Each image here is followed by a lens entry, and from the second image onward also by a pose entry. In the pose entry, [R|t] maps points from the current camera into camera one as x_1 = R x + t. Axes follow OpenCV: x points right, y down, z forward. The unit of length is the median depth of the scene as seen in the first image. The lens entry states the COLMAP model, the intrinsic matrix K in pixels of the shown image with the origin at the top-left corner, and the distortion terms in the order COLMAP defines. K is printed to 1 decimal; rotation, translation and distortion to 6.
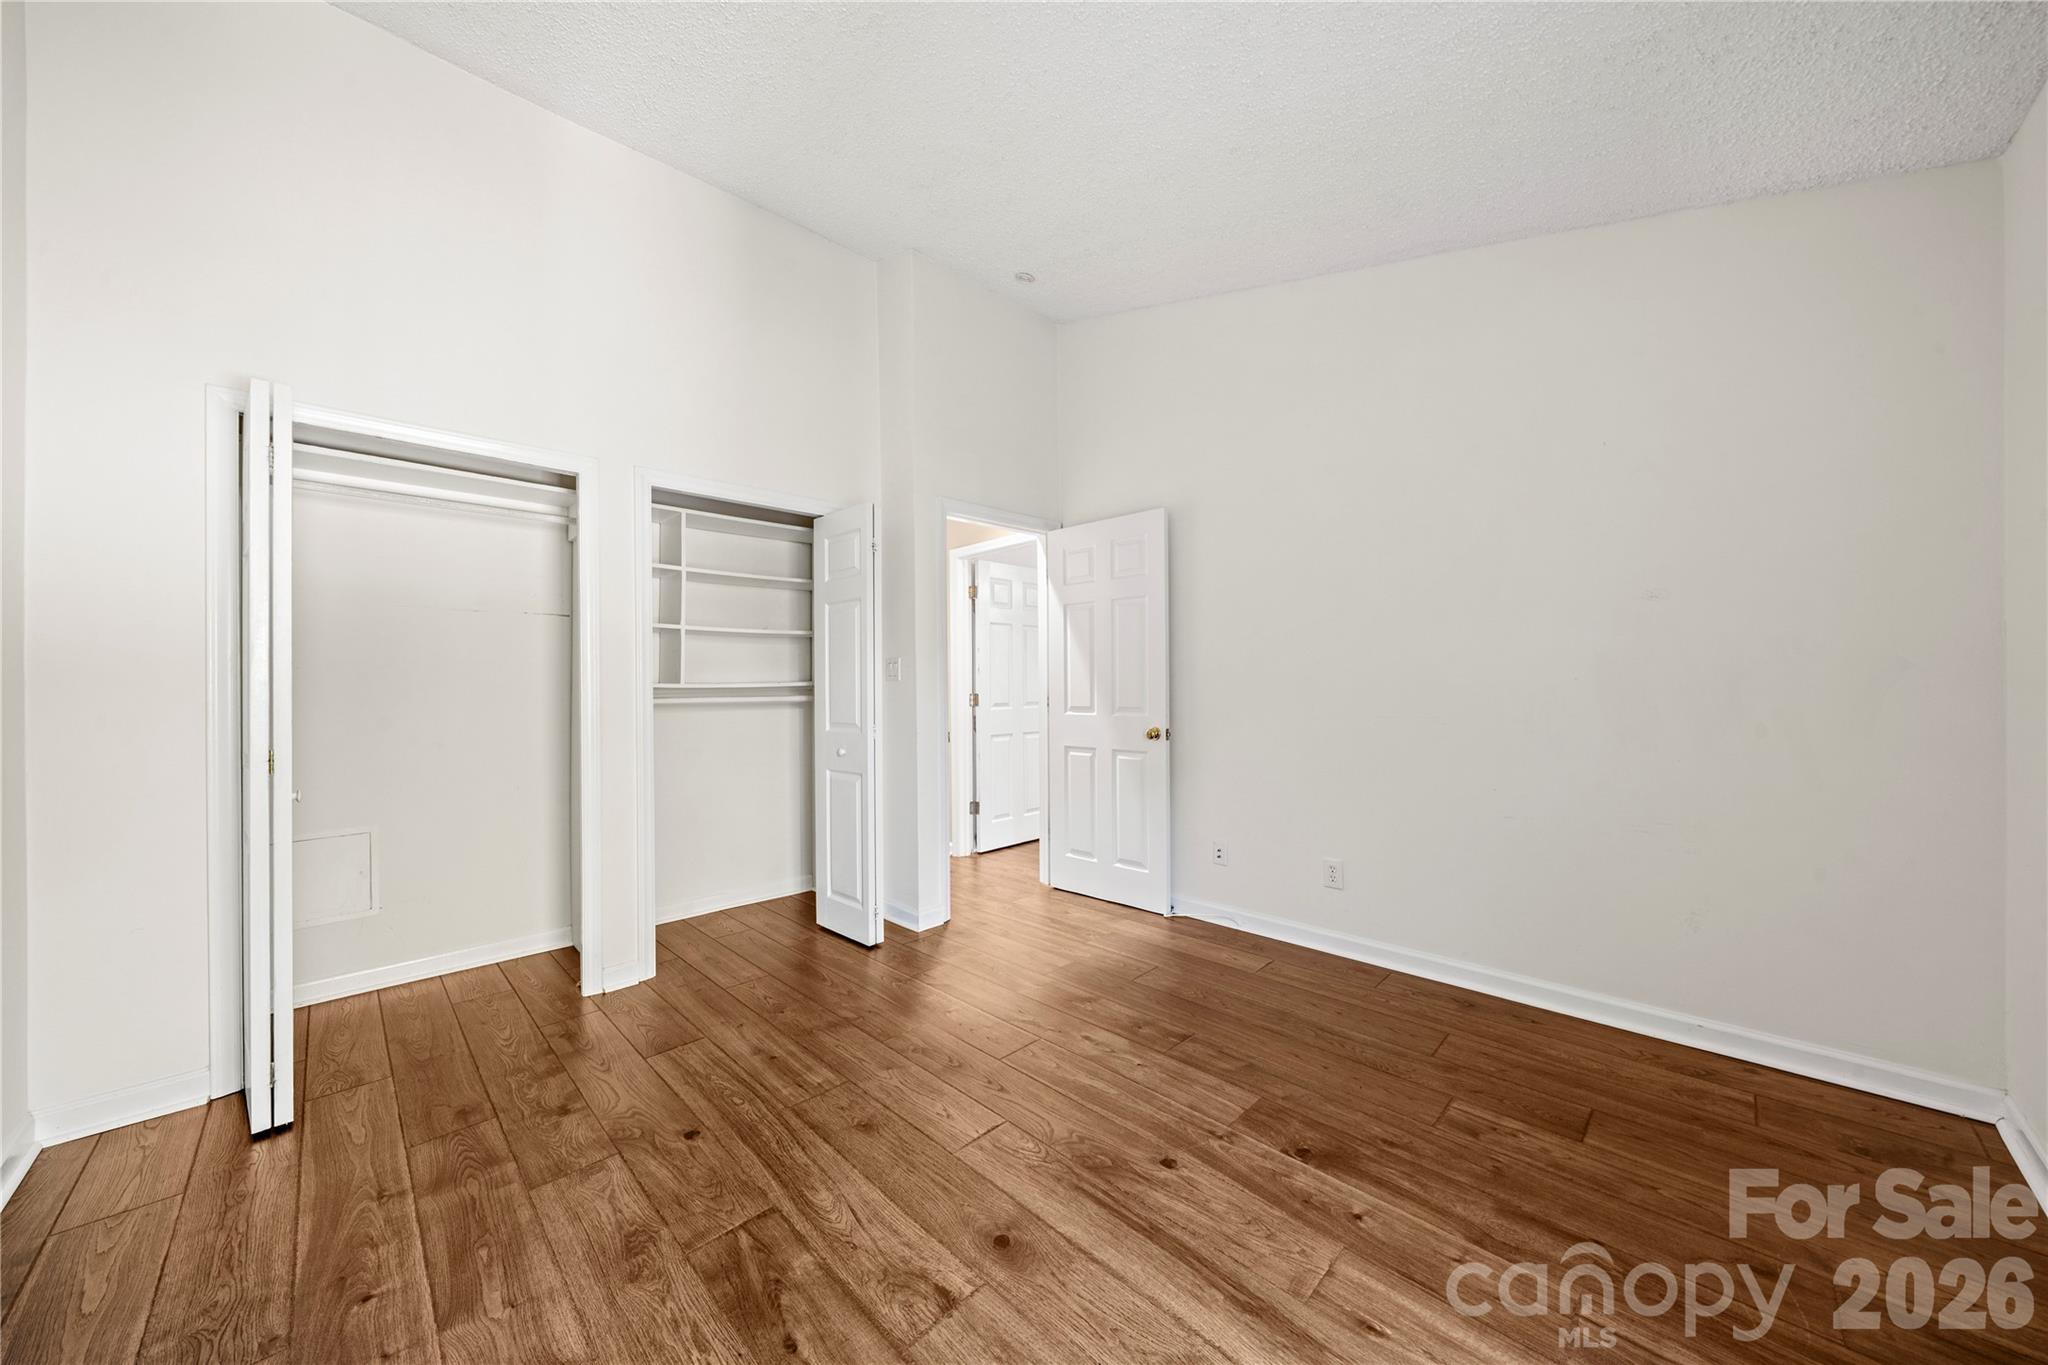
lens RADIAL K [[699.8, 0, 1024.6], [0, 699.8, 690.9], [0, 0, 1]] dist [-0.002988, -0.000281]
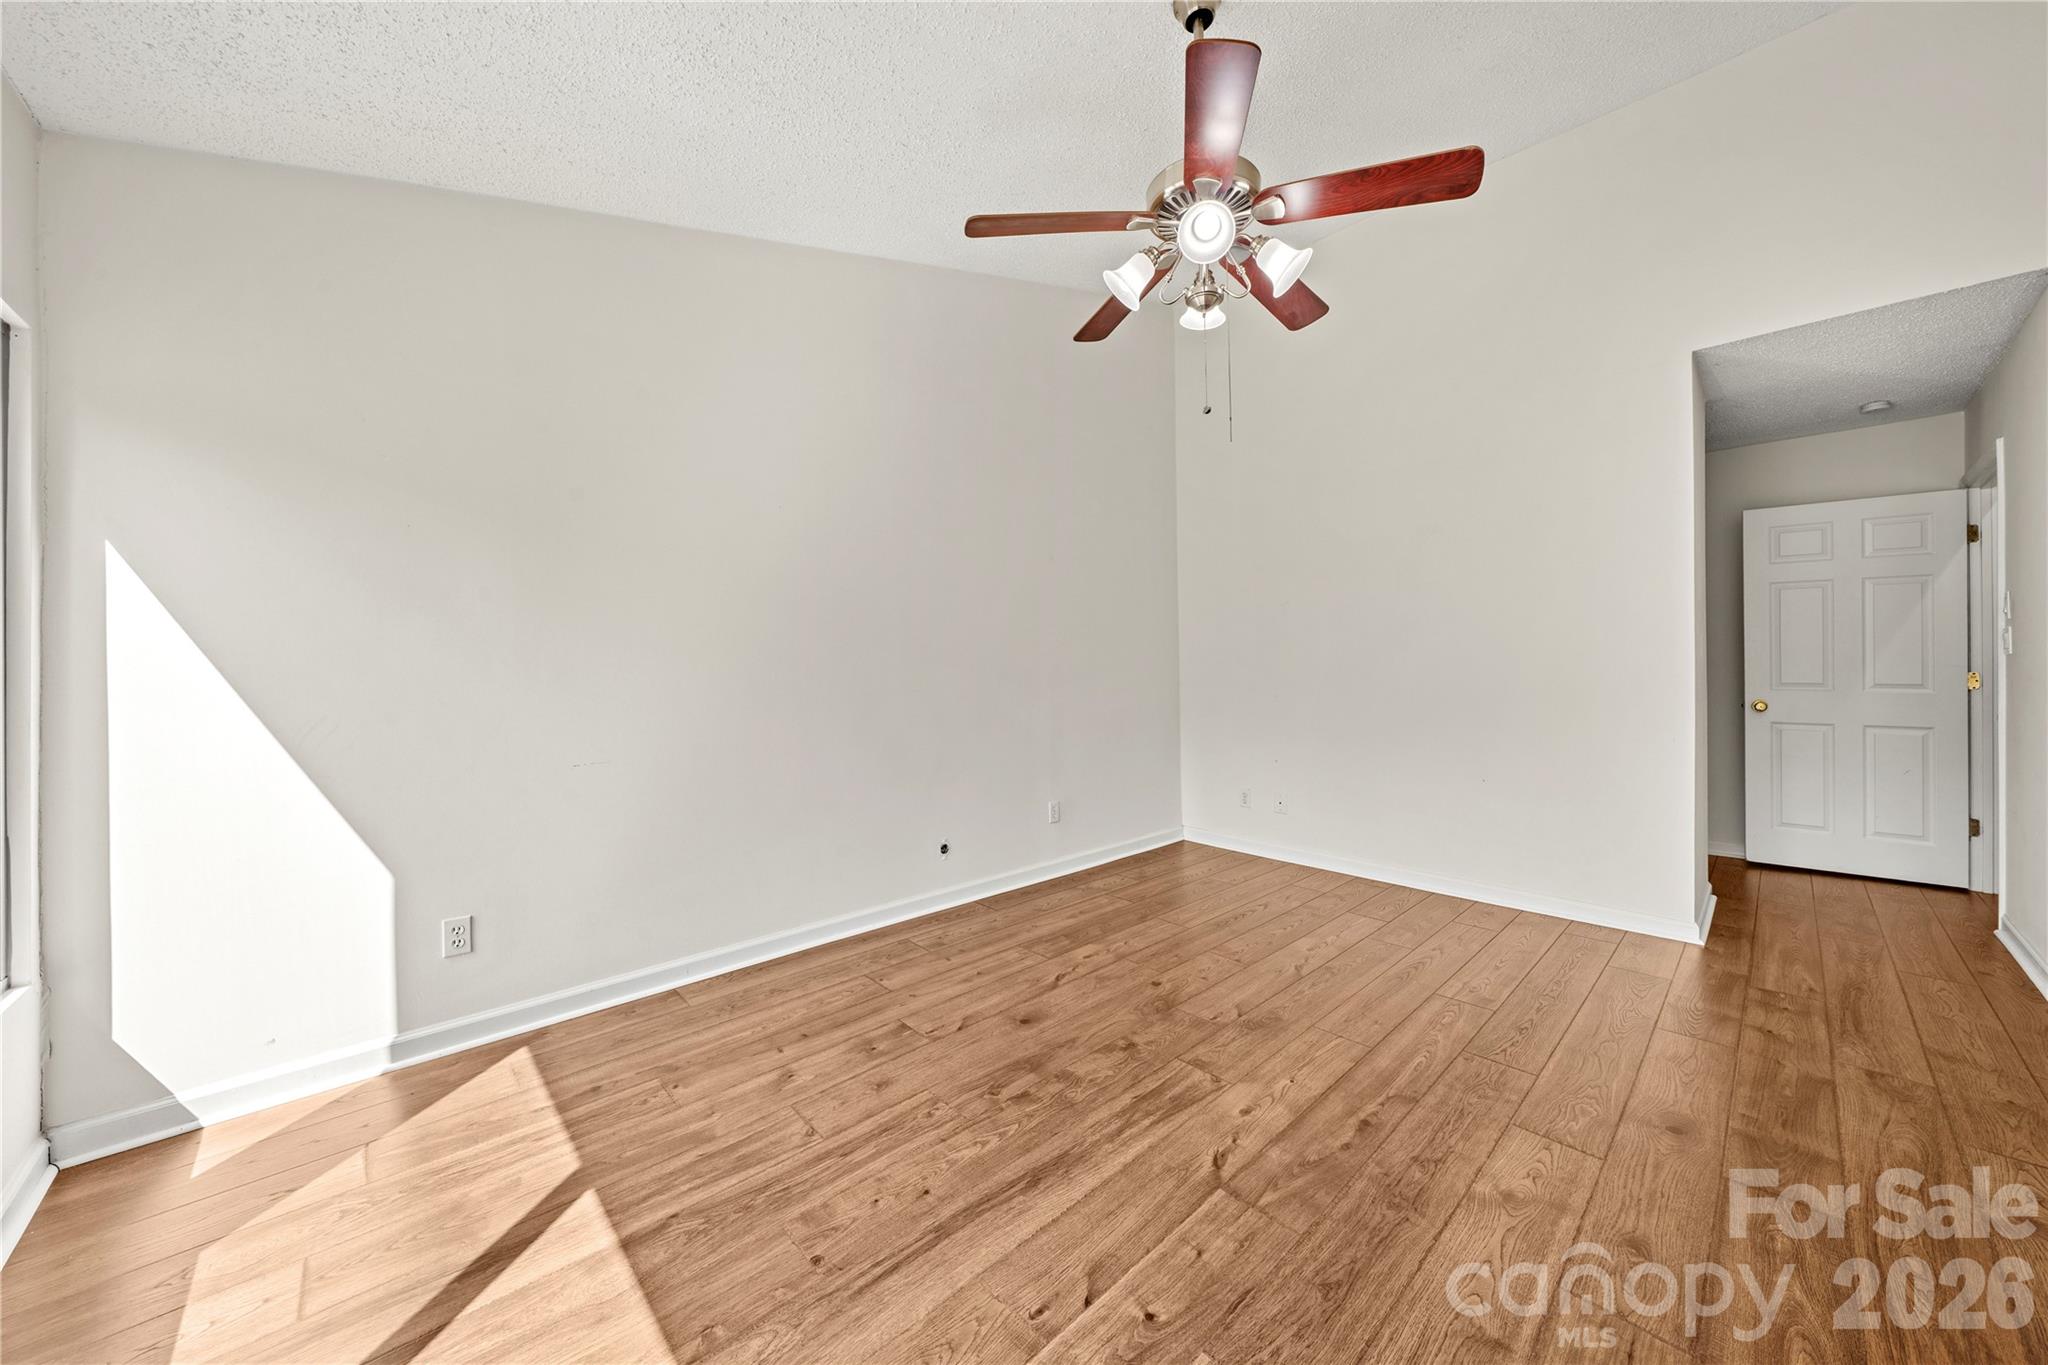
lens RADIAL K [[699.8, 0, 1023.8], [0, 699.8, 674.2], [0, 0, 1]] dist [-0.002988, -0.000281]
pose [[0.038230, 0.000566, 0.999269, -0.809488], [-0.004464, 0.999990, -0.000396, 0.015164], [-0.999259, -0.004445, 0.038232, 0.904224]]
